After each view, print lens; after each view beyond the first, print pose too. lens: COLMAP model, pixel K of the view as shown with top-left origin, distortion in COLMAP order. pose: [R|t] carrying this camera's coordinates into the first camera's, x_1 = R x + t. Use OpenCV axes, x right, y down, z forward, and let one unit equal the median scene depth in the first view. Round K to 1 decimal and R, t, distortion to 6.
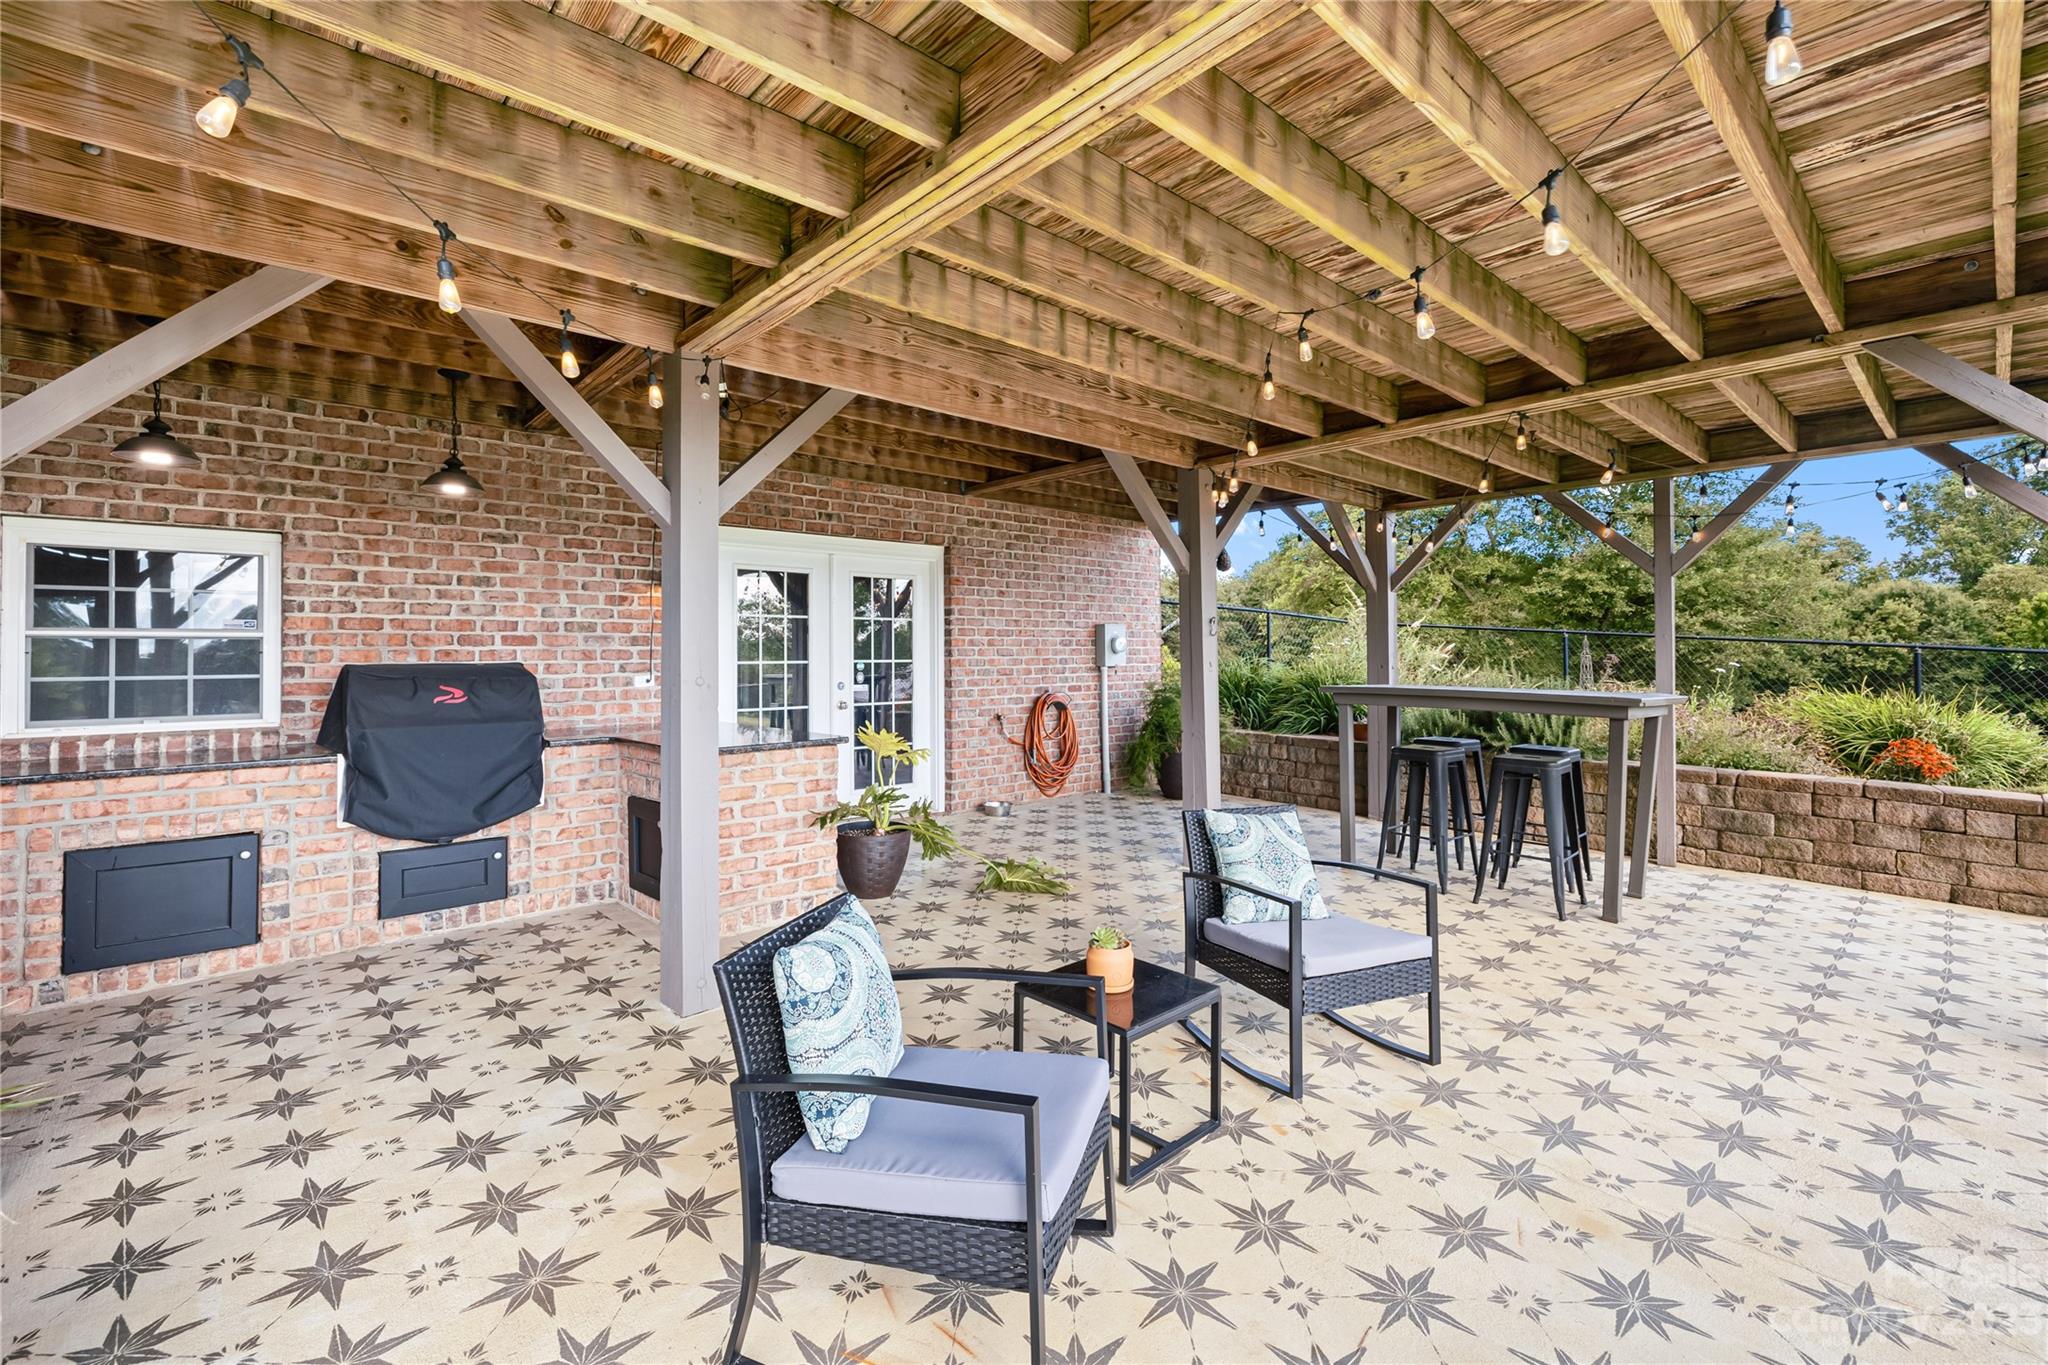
lens RADIAL K [[882.4, 0, 1049.8], [0, 882.4, 643.1], [0, 0, 1]] dist [0.001141, -0.000204]
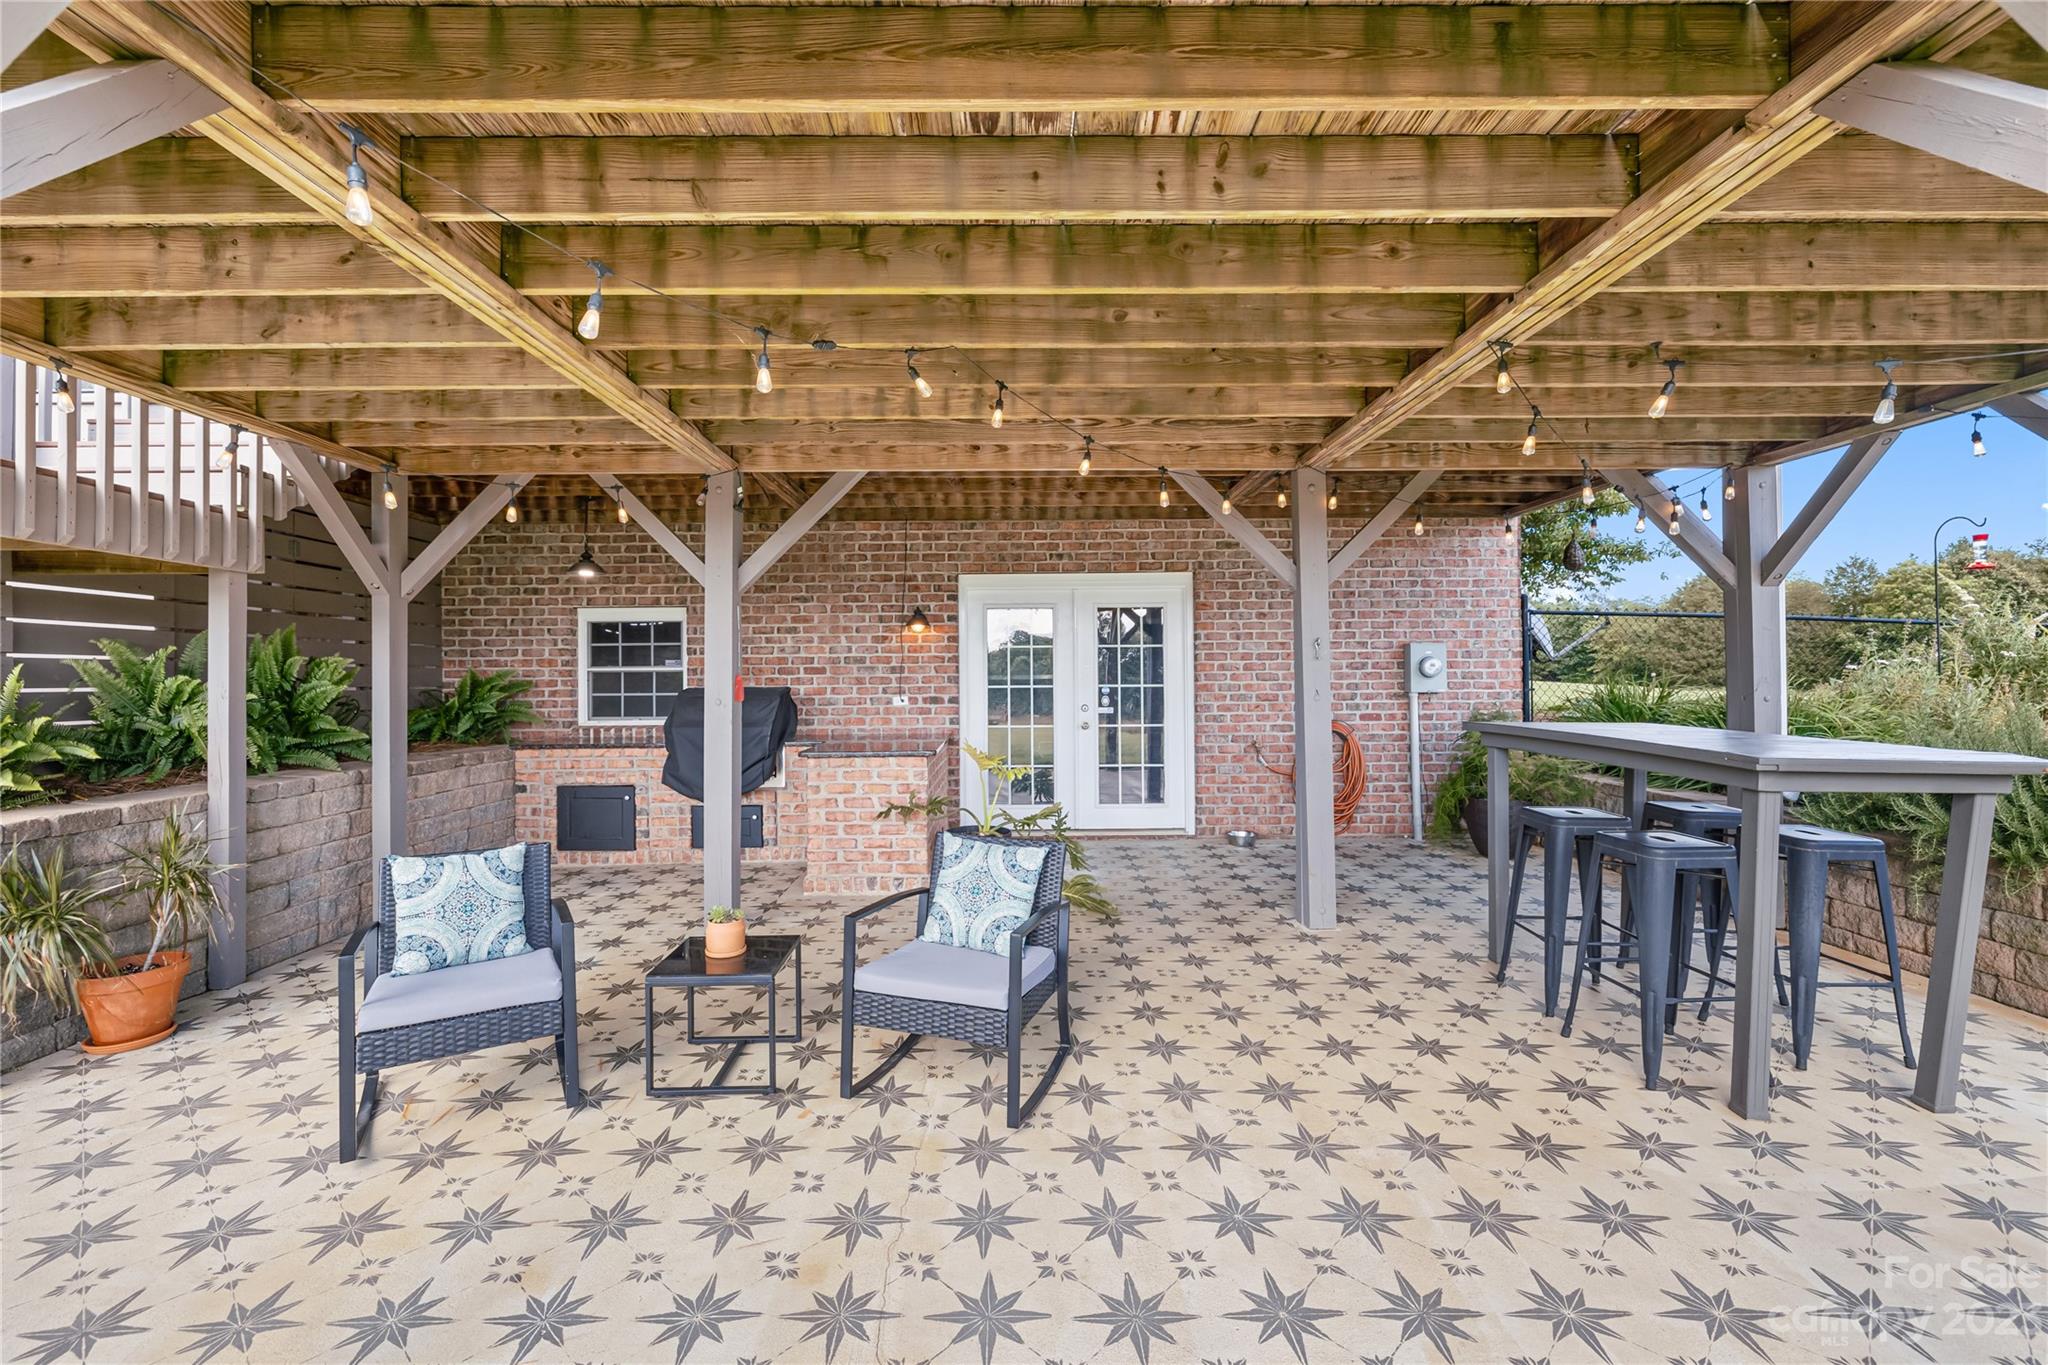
lens RADIAL K [[882.4, 0, 1027.0], [0, 882.4, 676.9], [0, 0, 1]] dist [0.001141, -0.000204]
pose [[0.741350, 0.000162, -0.671118, 0.572961], [0.011618, 0.999847, 0.013075, -0.007159], [0.671018, -0.017490, 0.741235, 0.172743]]
